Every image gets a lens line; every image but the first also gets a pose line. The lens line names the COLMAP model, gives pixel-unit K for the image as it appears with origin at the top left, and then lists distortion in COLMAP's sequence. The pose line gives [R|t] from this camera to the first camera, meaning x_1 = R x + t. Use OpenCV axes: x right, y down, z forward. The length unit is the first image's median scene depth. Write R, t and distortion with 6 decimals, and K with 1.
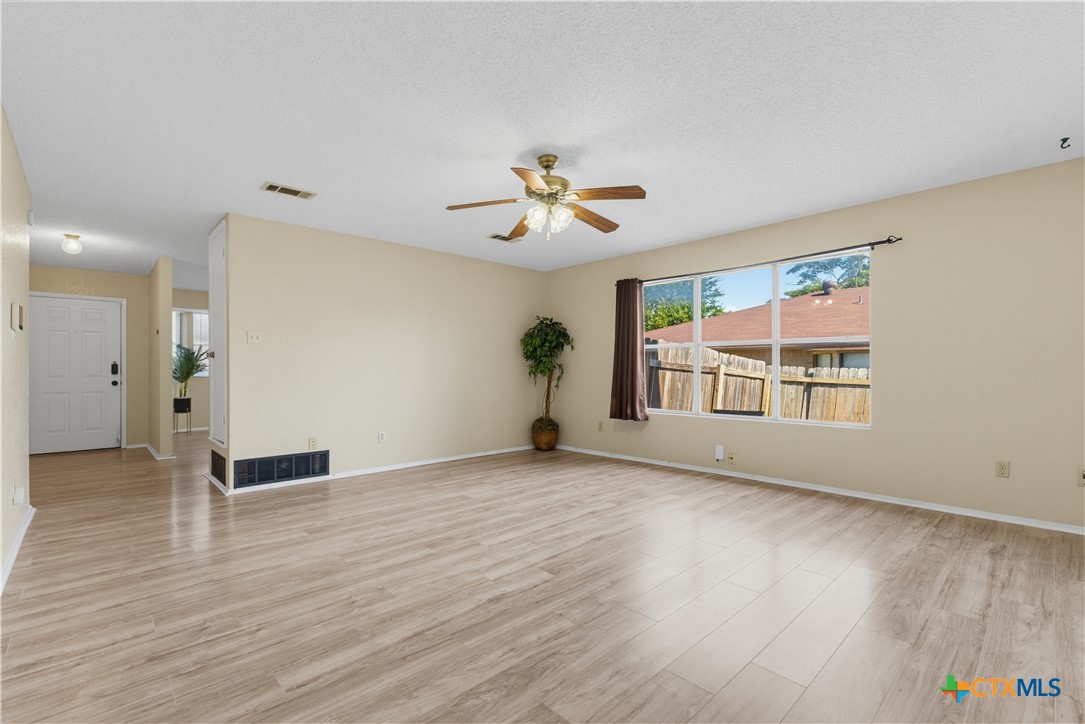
lens RADIAL K [[486.3, 0, 540.0], [0, 486.3, 367.2], [0, 0, 1]] dist [-0.000114, -0.001005]
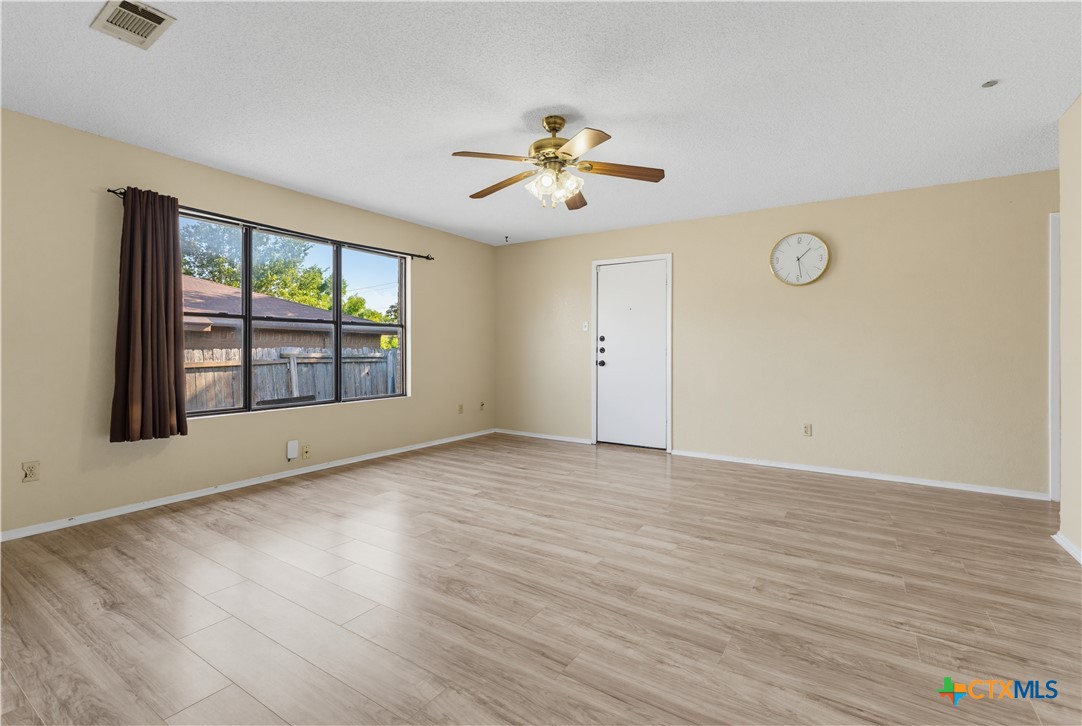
lens RADIAL K [[485.0, 0, 538.5], [0, 485.0, 368.2], [0, 0, 1]] dist [-0.000114, -0.001005]
pose [[-0.233563, -0.037725, 0.971609, -1.047352], [-0.011026, 0.999286, 0.036149, 0.000520], [-0.972279, -0.002269, -0.233812, 1.518708]]
